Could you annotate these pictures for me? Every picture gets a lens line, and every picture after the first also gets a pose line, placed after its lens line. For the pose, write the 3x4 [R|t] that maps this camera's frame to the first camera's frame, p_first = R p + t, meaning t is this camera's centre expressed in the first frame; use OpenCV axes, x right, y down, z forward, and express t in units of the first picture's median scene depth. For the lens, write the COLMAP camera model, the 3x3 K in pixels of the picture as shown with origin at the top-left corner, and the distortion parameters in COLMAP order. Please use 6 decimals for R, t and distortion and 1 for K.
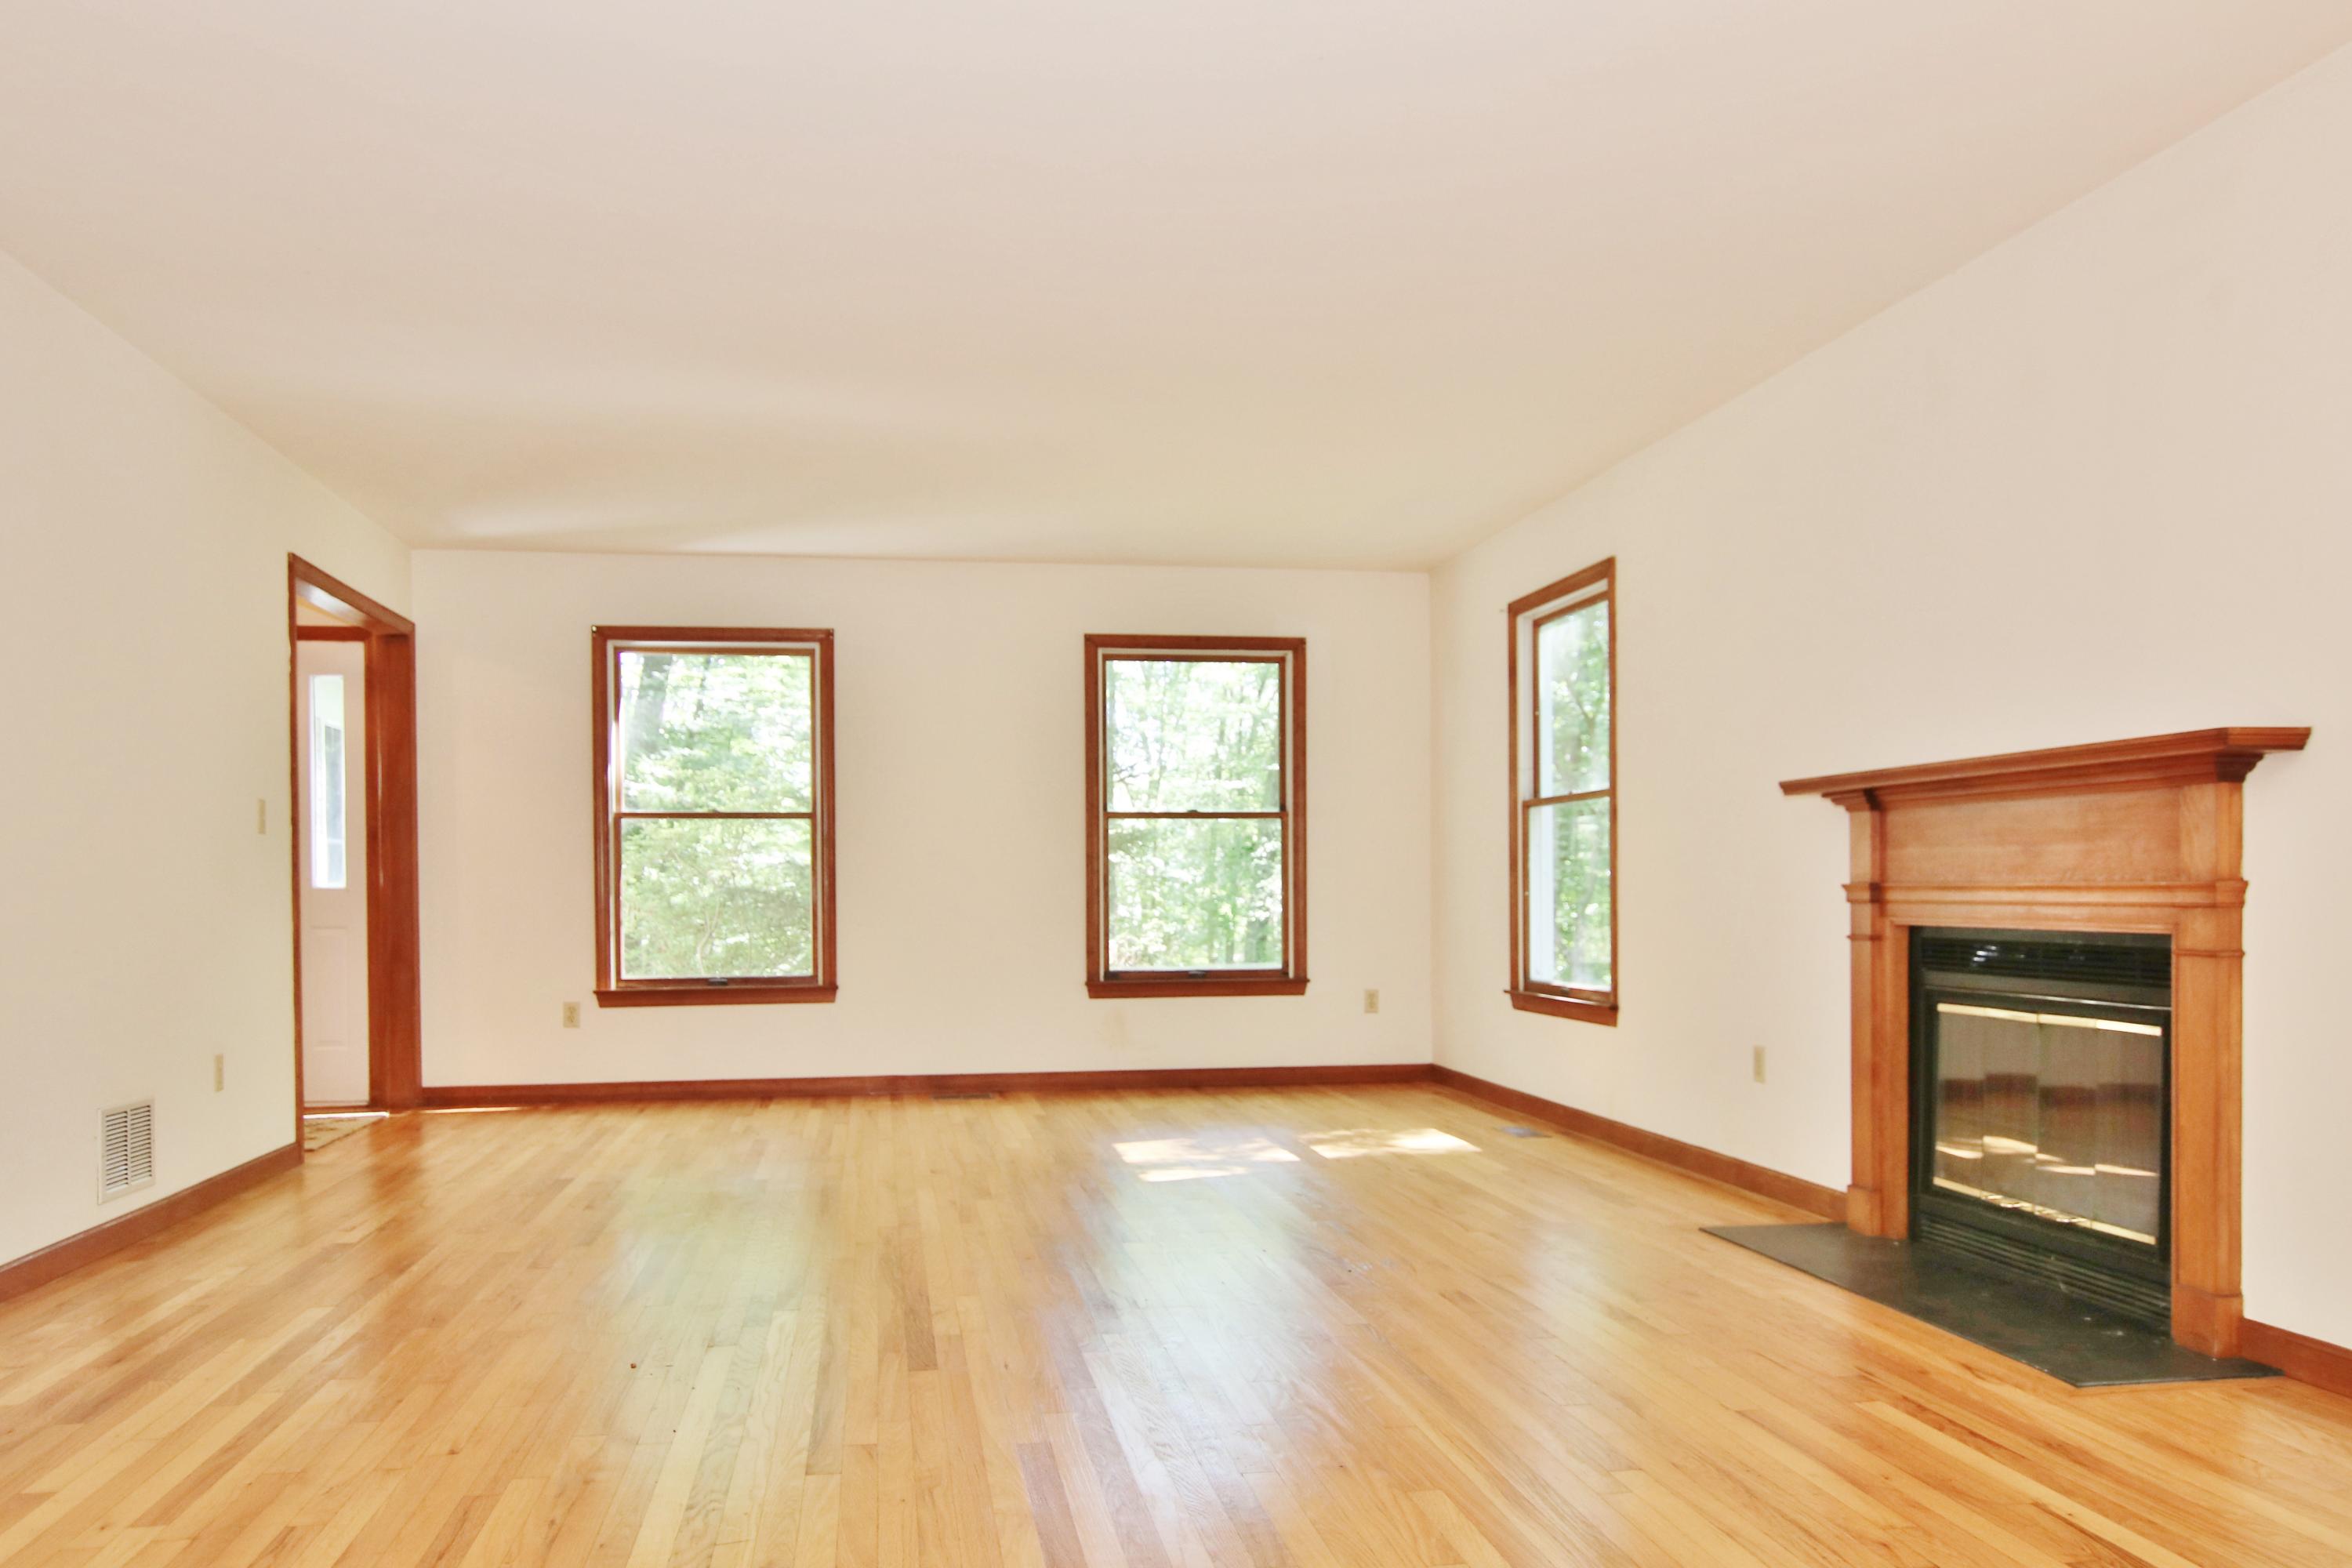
lens RADIAL K [[1763.4, 0, 1201.5], [0, 1763.4, 903.2], [0, 0, 1]] dist [0.012561, -0.005094]
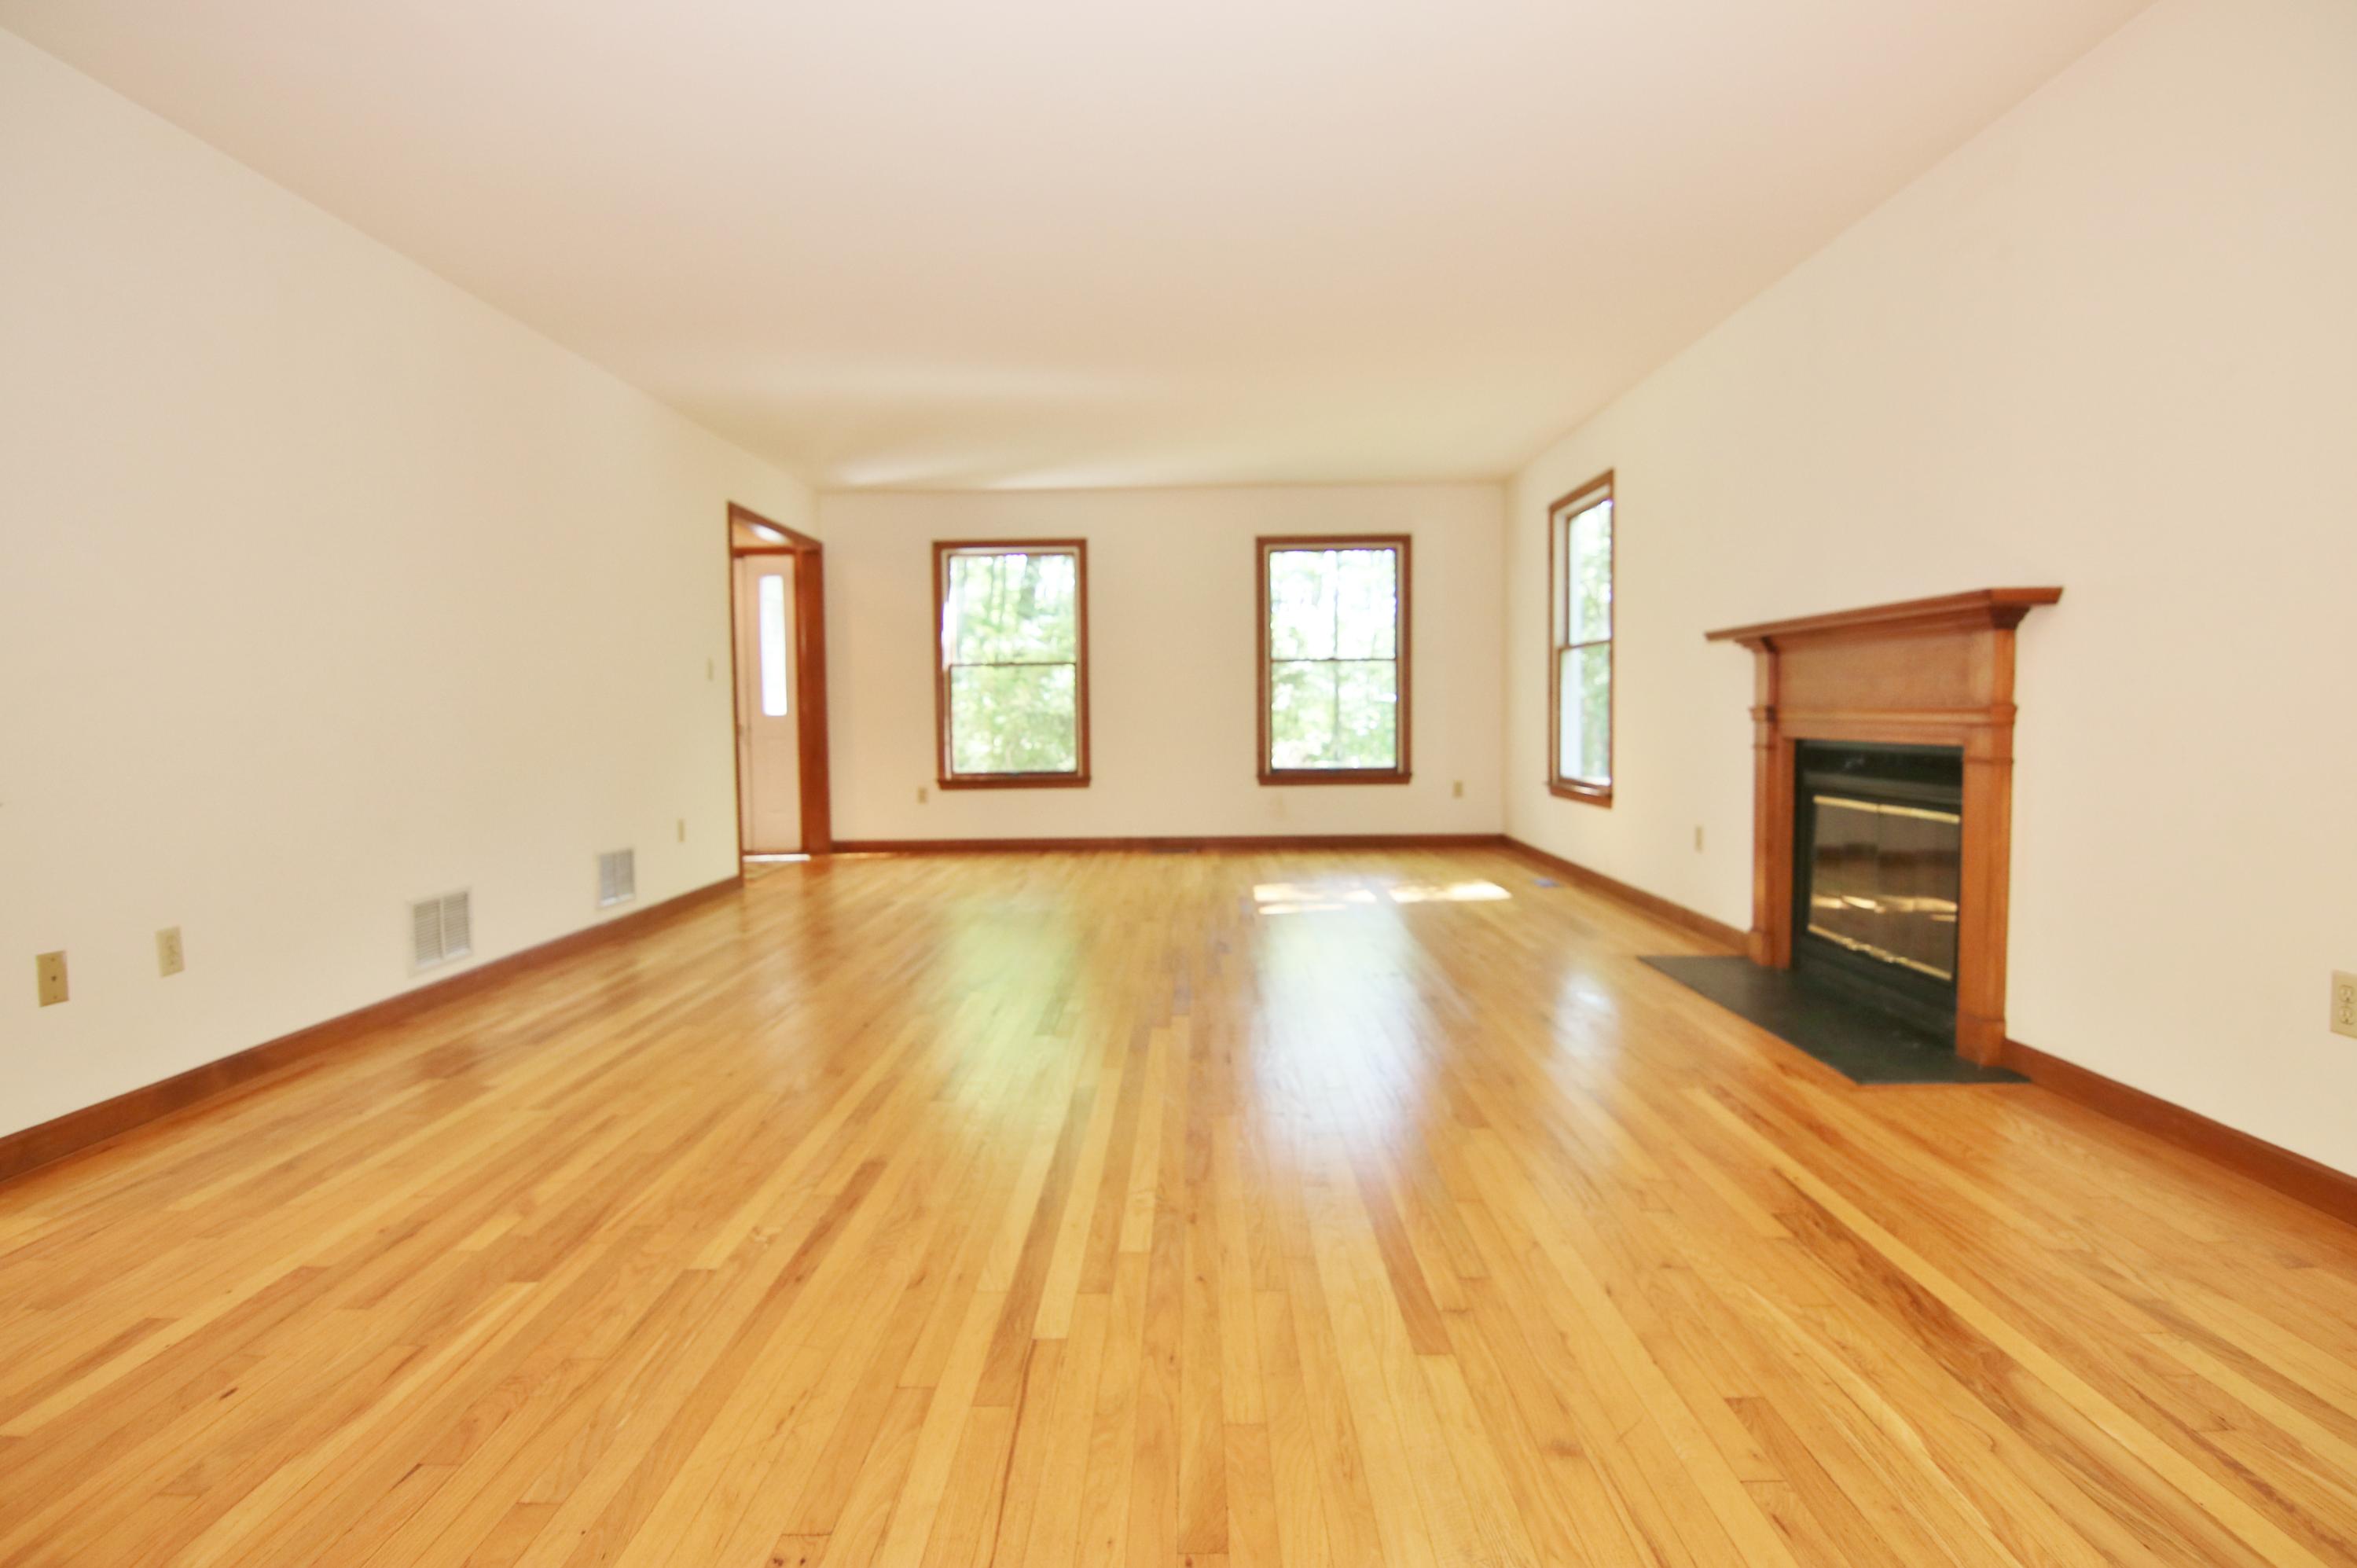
lens RADIAL K [[1204.6, 0, 1198.4], [0, 1204.6, 768.0], [0, 0, 1]] dist [-0.007182, -0.010237]
pose [[0.983926, 0.003134, -0.178551, 0.099168], [0.004225, 0.999158, 0.040821, -0.003381], [0.178528, -0.040919, 0.983084, 0.015348]]
